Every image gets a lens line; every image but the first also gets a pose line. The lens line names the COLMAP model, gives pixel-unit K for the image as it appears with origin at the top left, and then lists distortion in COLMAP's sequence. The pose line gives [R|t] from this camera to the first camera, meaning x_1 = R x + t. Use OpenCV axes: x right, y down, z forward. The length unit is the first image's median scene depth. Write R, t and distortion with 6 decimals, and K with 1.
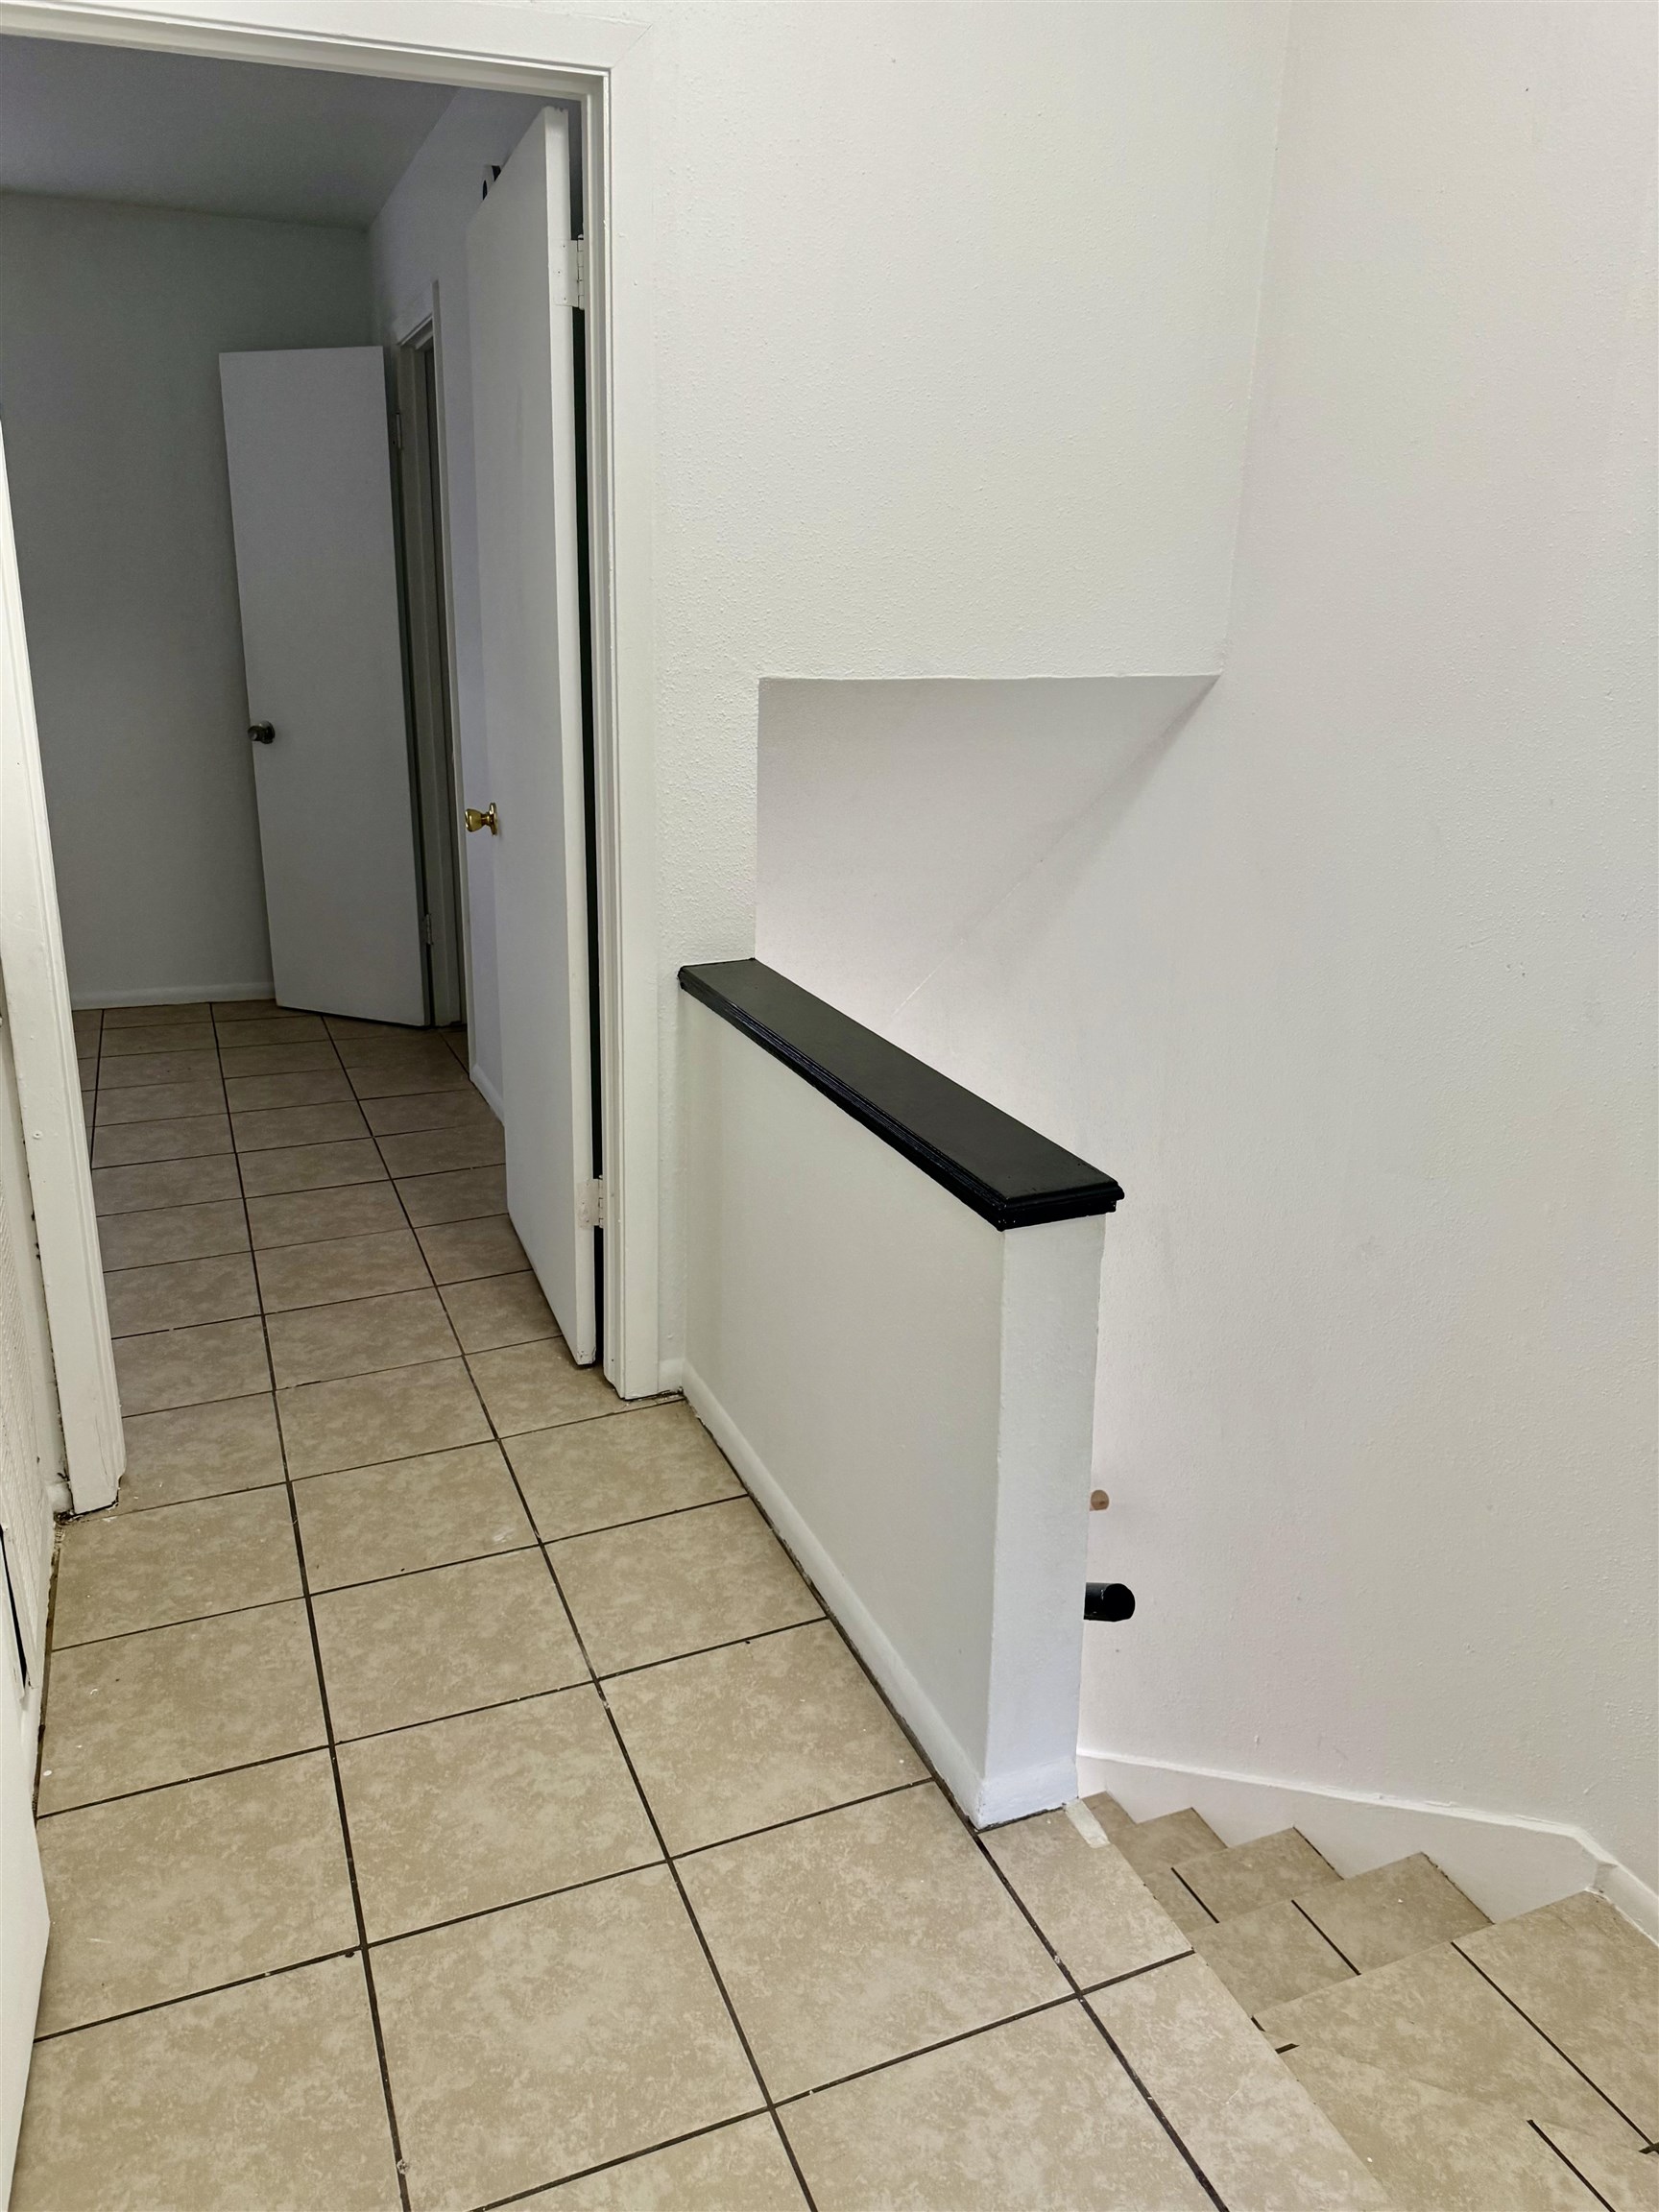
lens RADIAL K [[1644.8, 0, 829.5], [0, 1644.8, 1106.0], [0, 0, 1]] dist [0.080034, 0.000356]
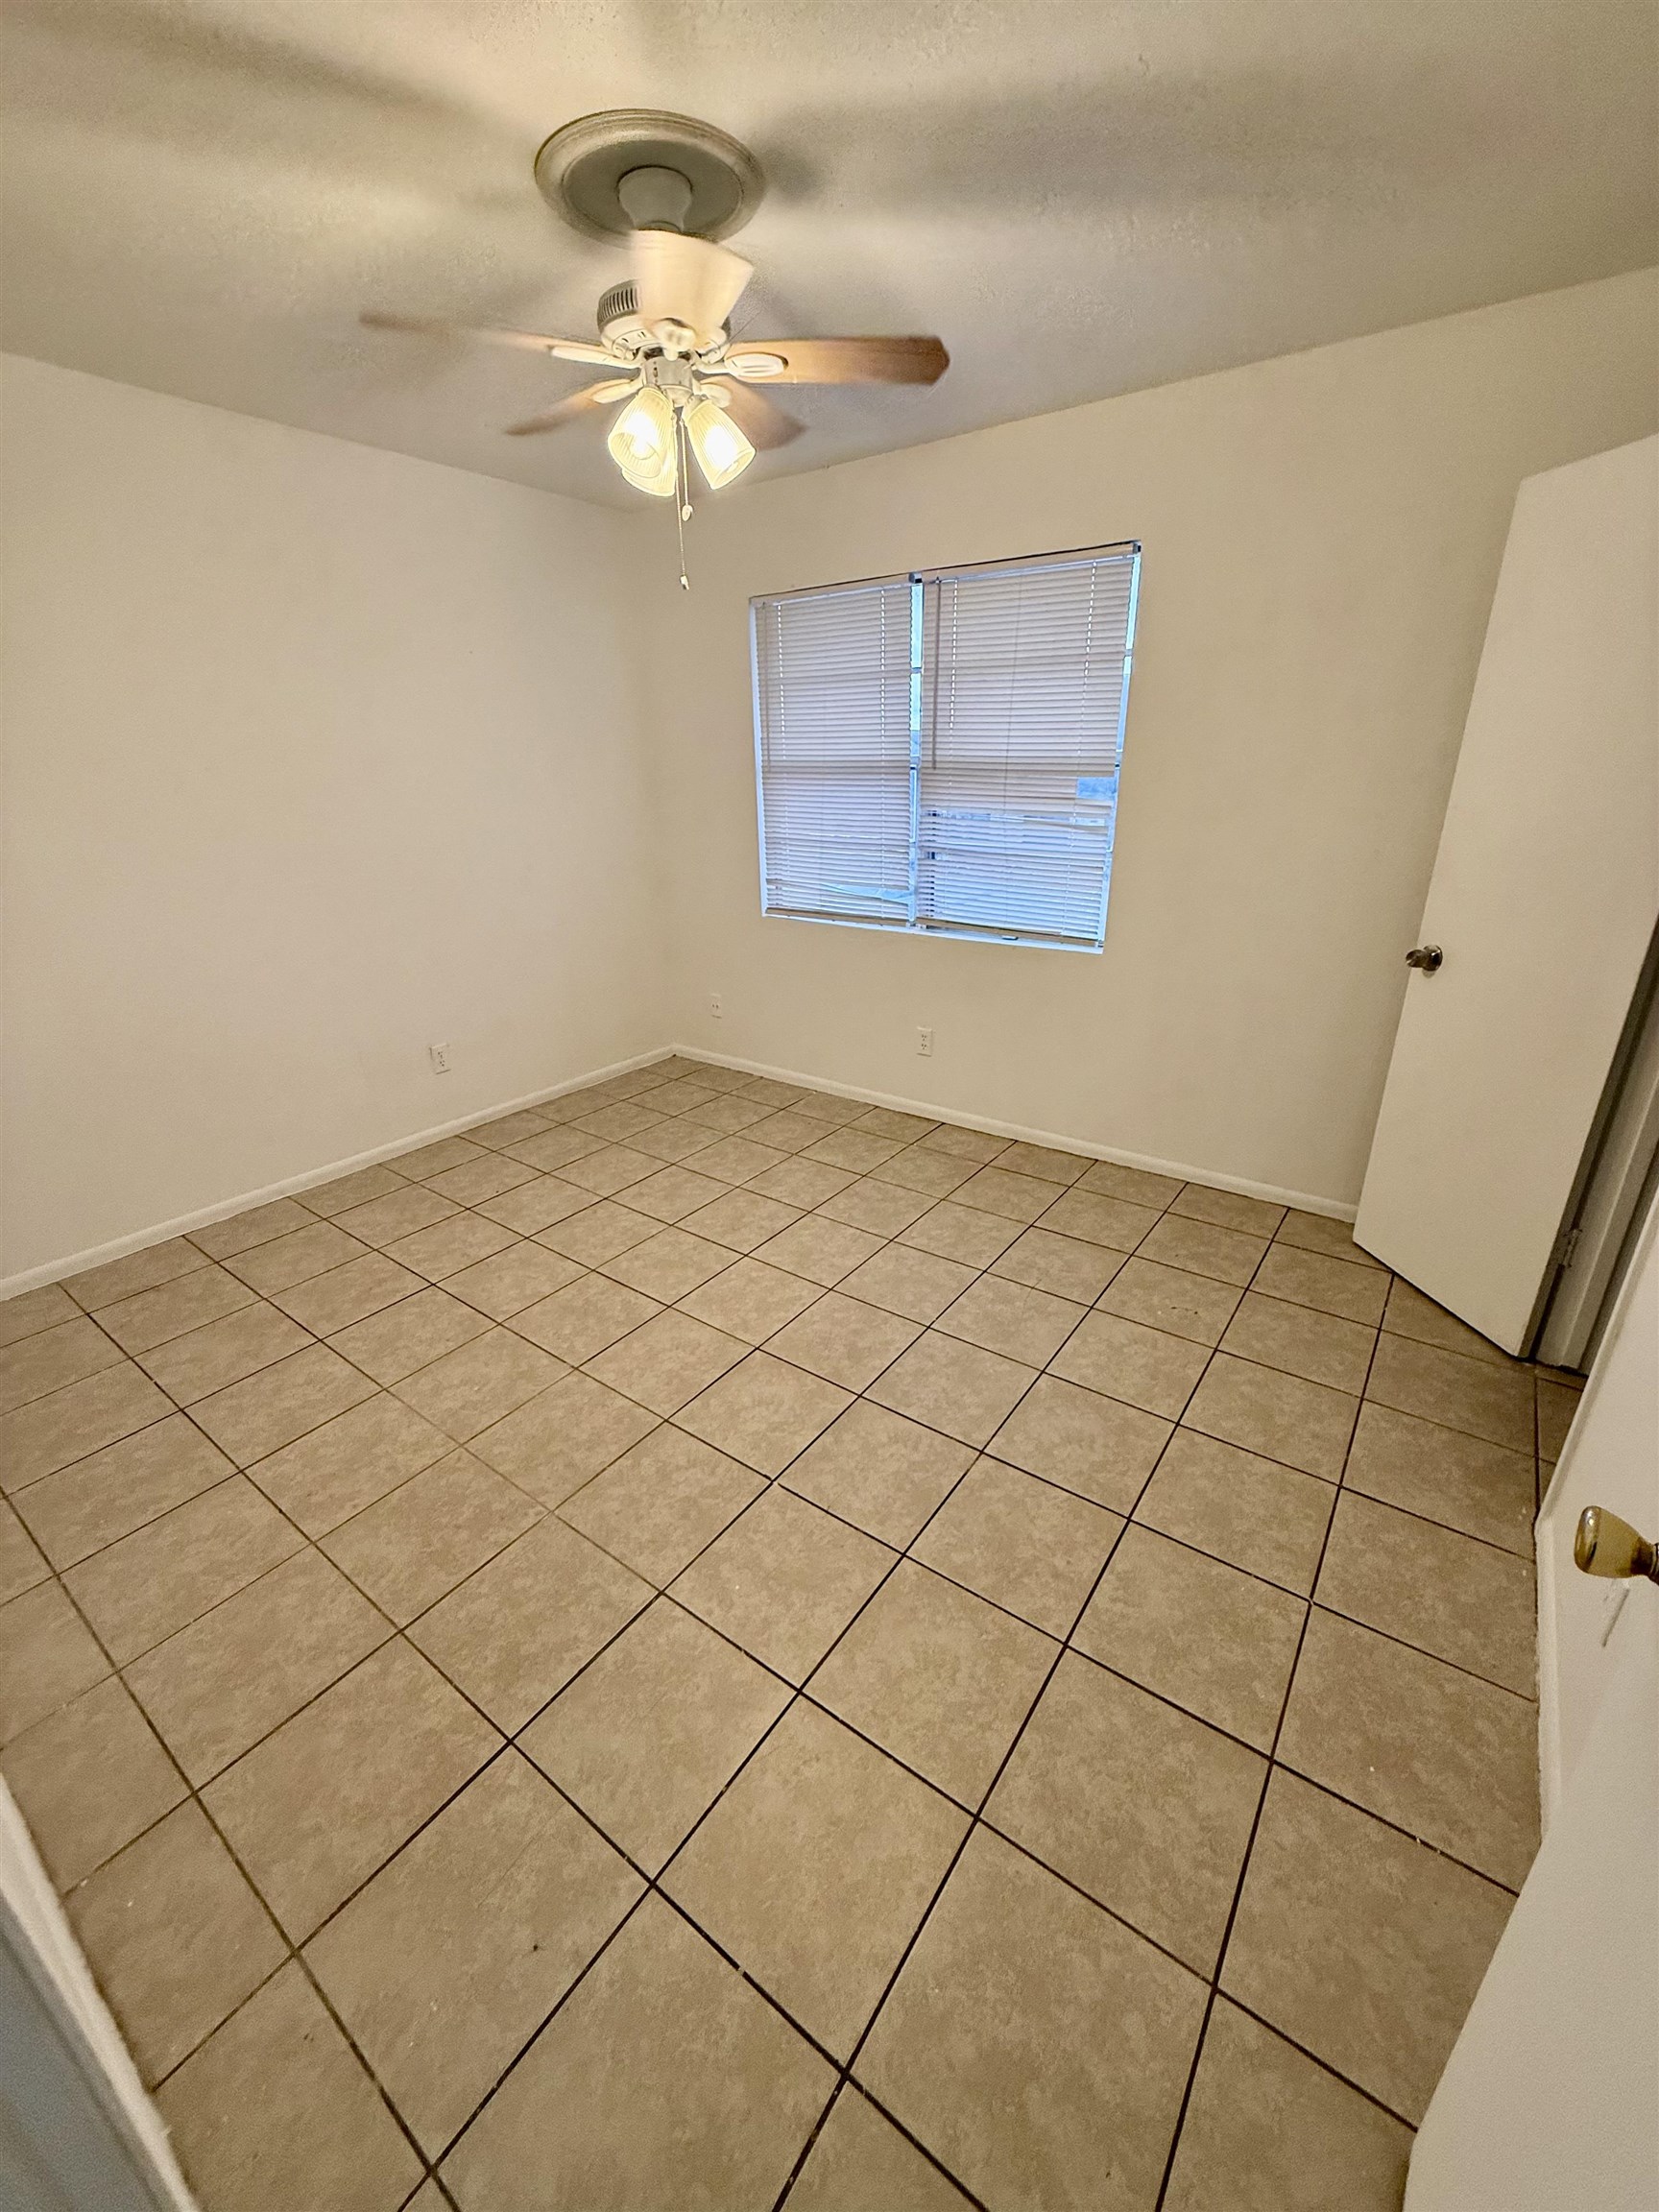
lens RADIAL K [[869.7, 0, 829.5], [0, 869.7, 1106.0], [0, 0, 1]] dist [-0.026575, 0.000040]
pose [[0.521623, 0.297711, -0.799548, -0.133882], [-0.226965, 0.951796, 0.206329, -0.175239], [0.822433, 0.073843, 0.564048, 0.524850]]
